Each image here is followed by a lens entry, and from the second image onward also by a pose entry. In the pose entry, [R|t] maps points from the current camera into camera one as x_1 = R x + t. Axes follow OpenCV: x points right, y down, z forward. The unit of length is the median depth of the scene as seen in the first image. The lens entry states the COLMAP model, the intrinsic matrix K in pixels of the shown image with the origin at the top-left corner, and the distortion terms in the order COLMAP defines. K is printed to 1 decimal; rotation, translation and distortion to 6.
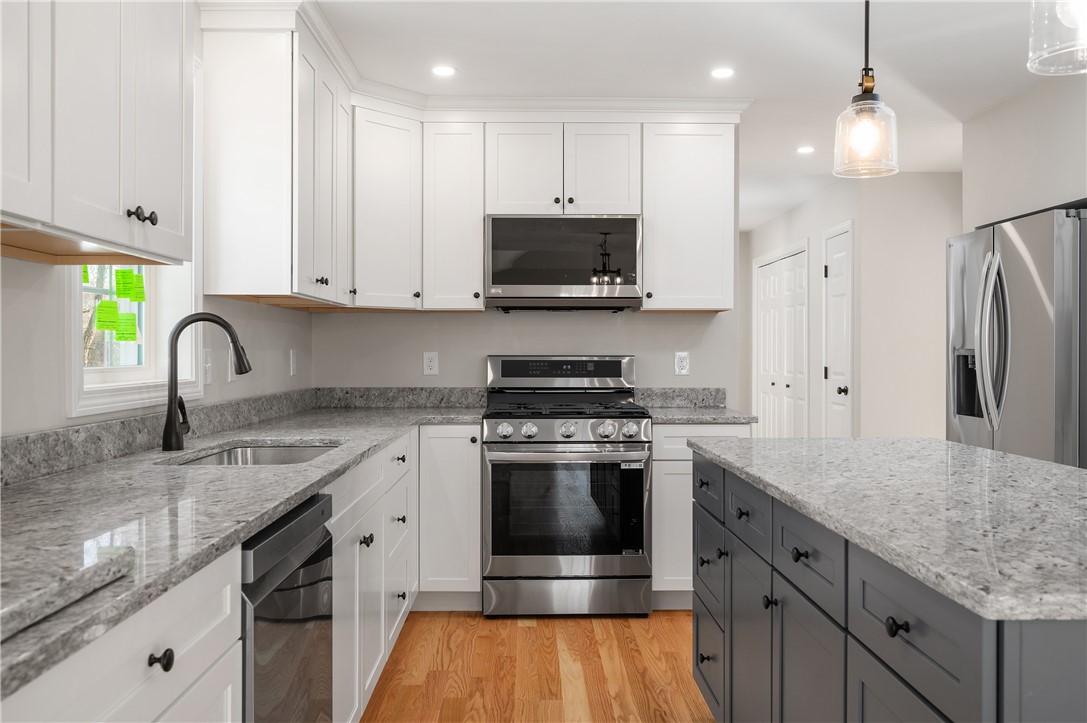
lens RADIAL K [[849.0, 0, 543.5], [0, 849.0, 361.5], [0, 0, 1]] dist [-0.002218, -0.001292]
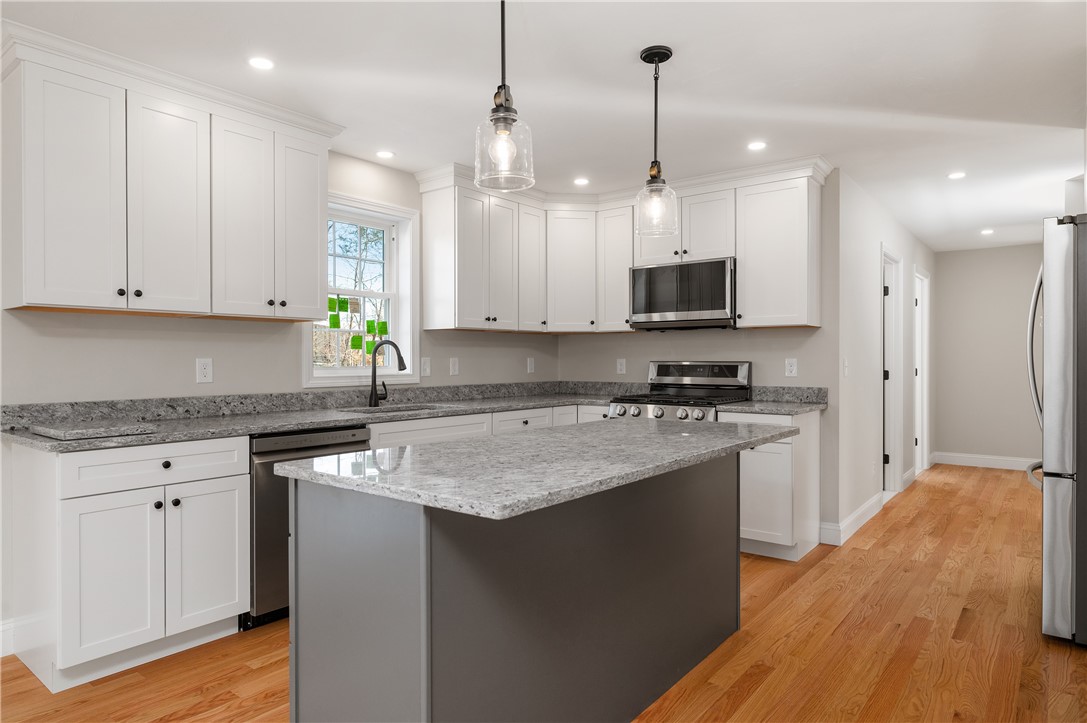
lens RADIAL K [[643.6, 0, 546.6], [0, 643.6, 374.4], [0, 0, 1]] dist [-0.009687, 0.003381]
pose [[0.781728, 0.013205, -0.623480, 0.520208], [-0.004278, 0.999866, 0.015812, -0.001387], [0.623605, -0.009694, 0.781680, 0.016480]]
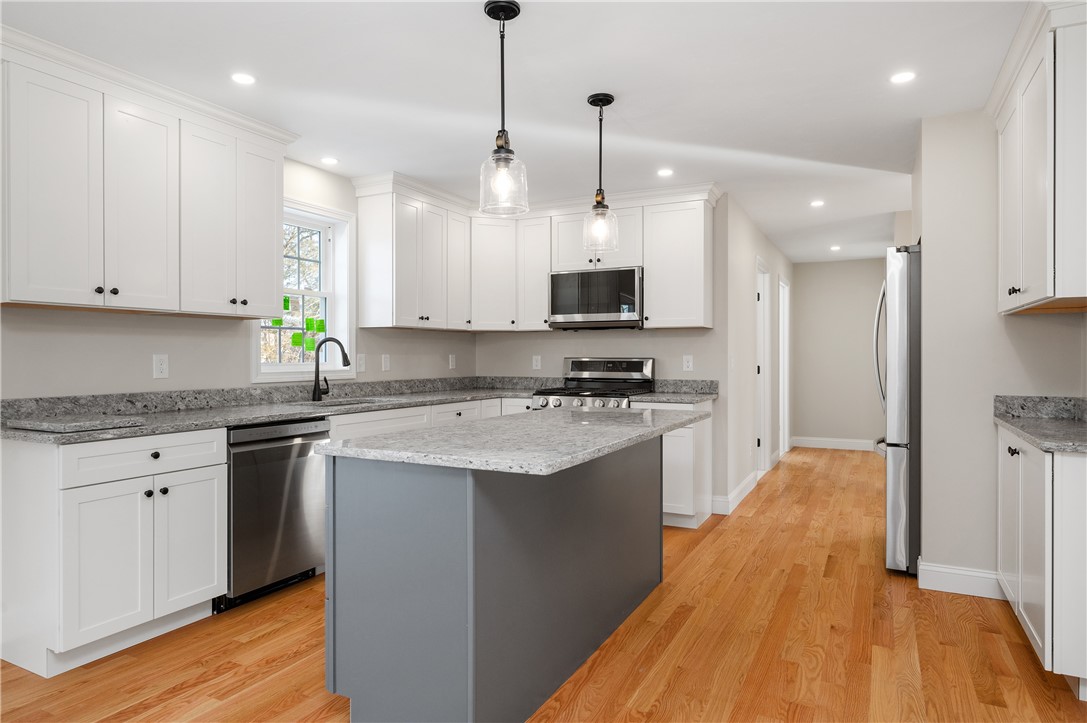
lens RADIAL K [[643.6, 0, 546.6], [0, 643.6, 374.4], [0, 0, 1]] dist [-0.009687, 0.003381]
pose [[0.886669, 0.012606, -0.462232, 0.502575], [-0.003813, 0.999794, 0.019951, 0.000150], [0.462388, -0.015927, 0.886534, -0.114202]]
